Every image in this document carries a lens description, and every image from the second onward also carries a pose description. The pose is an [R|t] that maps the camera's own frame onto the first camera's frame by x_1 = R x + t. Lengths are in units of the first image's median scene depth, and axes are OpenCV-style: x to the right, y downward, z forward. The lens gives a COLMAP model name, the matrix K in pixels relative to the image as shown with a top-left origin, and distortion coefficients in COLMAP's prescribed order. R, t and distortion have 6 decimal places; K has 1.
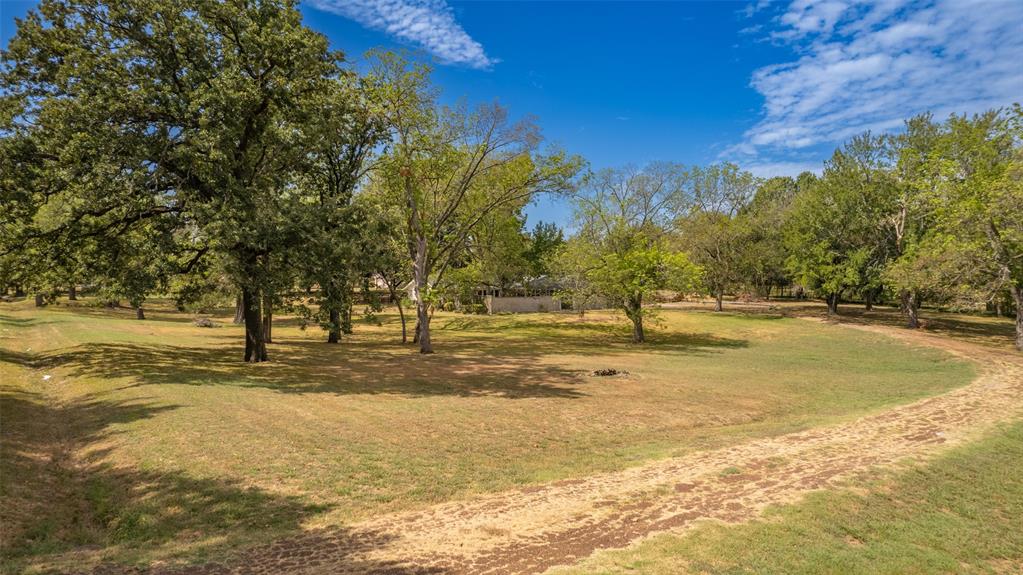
lens RADIAL K [[653.9, 0, 515.3], [0, 653.9, 285.5], [0, 0, 1]] dist [-0.006125, 0.000583]
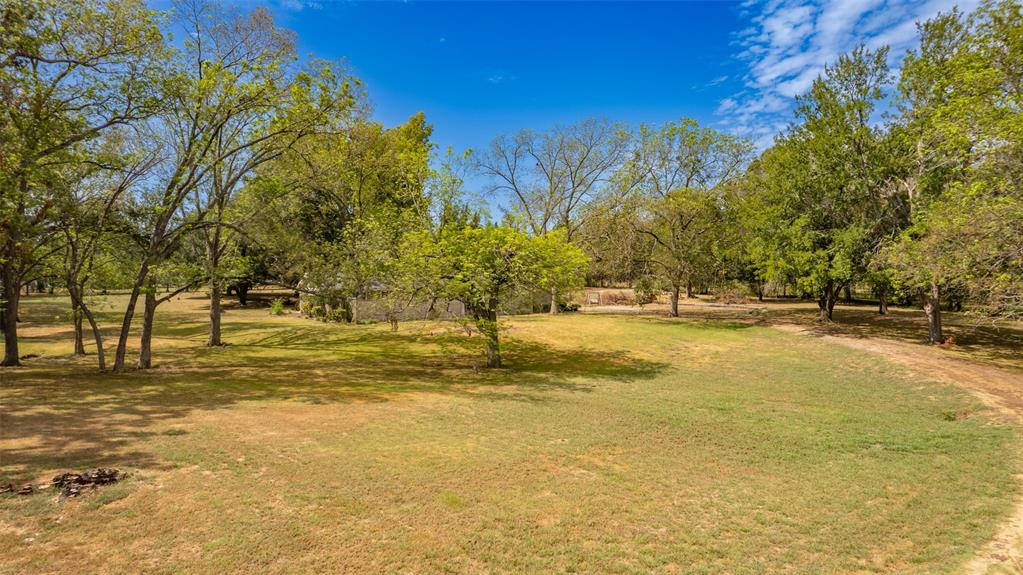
lens RADIAL K [[653.9, 0, 507.5], [0, 653.9, 291.9], [0, 0, 1]] dist [-0.006125, 0.000583]
pose [[0.997431, -0.005127, -0.071444, 0.215924], [0.005782, 0.999943, 0.008970, 0.004038], [0.071394, -0.009361, 0.997404, 0.295113]]
